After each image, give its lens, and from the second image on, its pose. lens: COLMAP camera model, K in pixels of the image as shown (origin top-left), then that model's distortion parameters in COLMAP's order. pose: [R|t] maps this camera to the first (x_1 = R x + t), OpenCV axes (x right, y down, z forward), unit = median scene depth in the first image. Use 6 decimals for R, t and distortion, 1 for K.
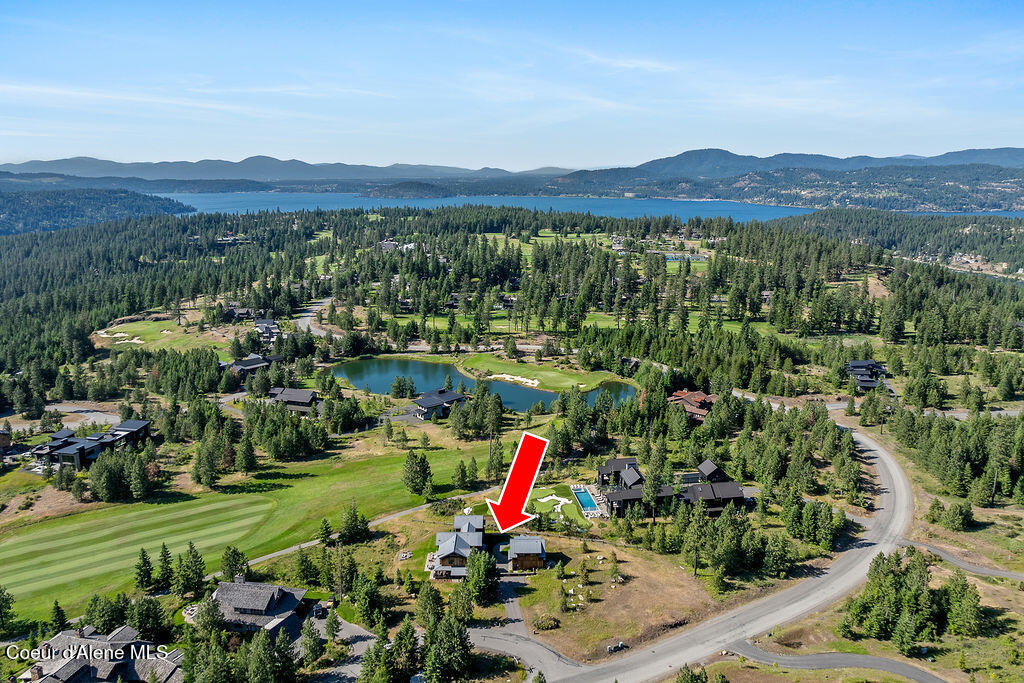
lens RADIAL K [[711.5, 0, 512.0], [0, 711.5, 341.5], [0, 0, 1]] dist [-0.015476, -0.000480]
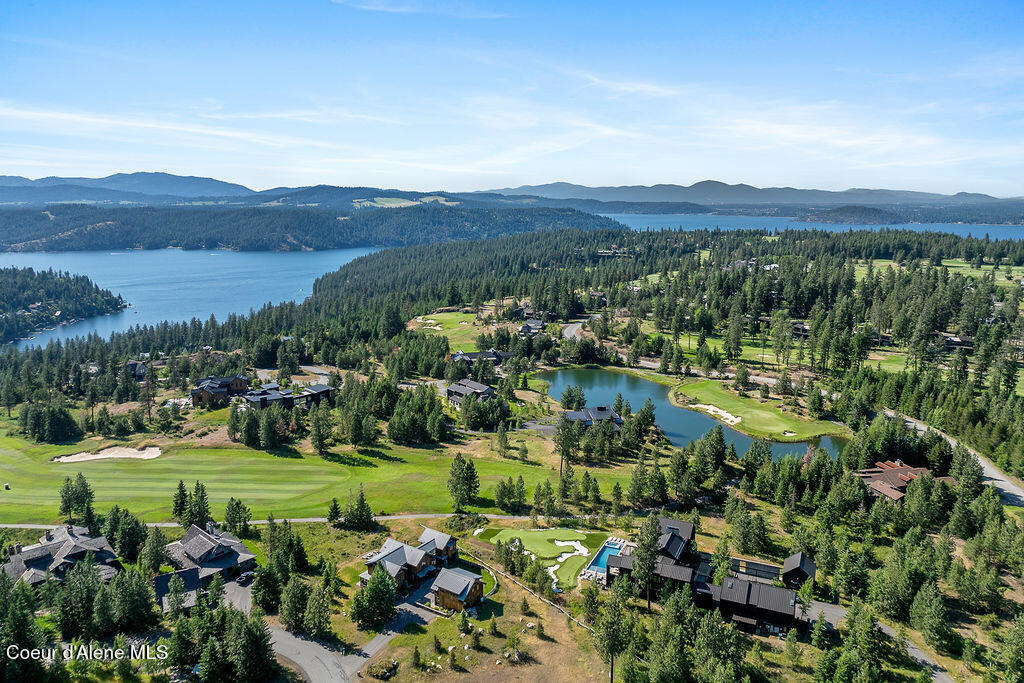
lens RADIAL K [[711.5, 0, 512.0], [0, 711.5, 341.5], [0, 0, 1]] dist [-0.015476, -0.000480]
pose [[0.828183, 0.114955, -0.548542, 0.223799], [-0.132537, 0.991149, 0.007606, -0.004197], [0.544561, 0.066403, 0.836088, 0.139335]]
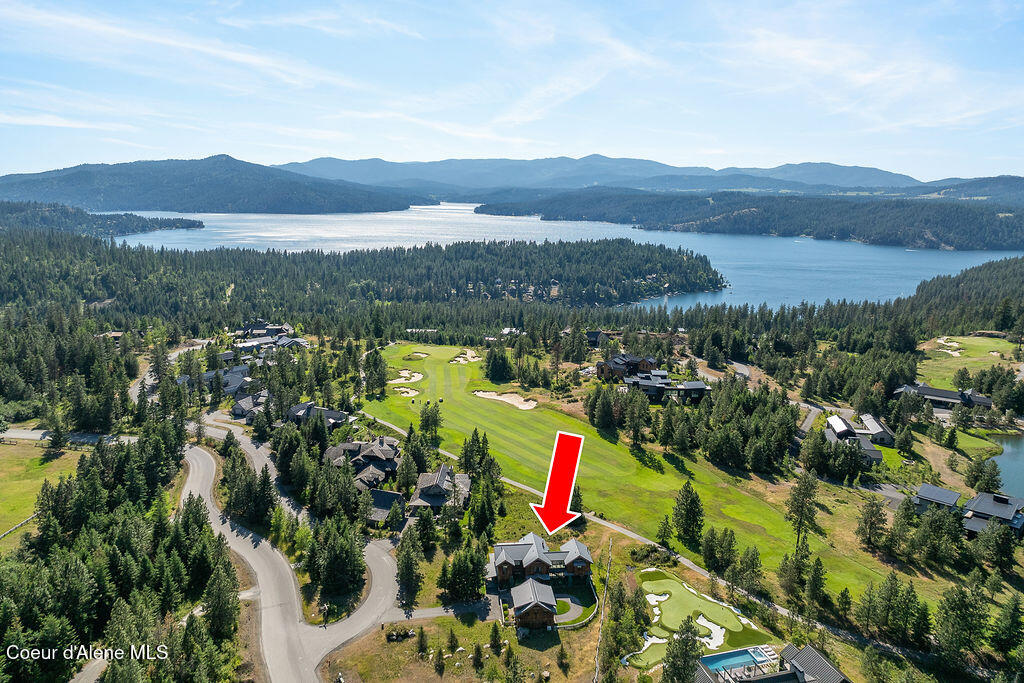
lens RADIAL K [[700.7, 0, 512.2], [0, 700.7, 360.6], [0, 0, 1]] dist [-0.020153, 0.001988]
pose [[0.113668, 0.247617, -0.962167, 0.314452], [-0.238407, 0.946946, 0.215535, -0.056899], [0.964490, 0.204888, 0.166671, 0.352875]]
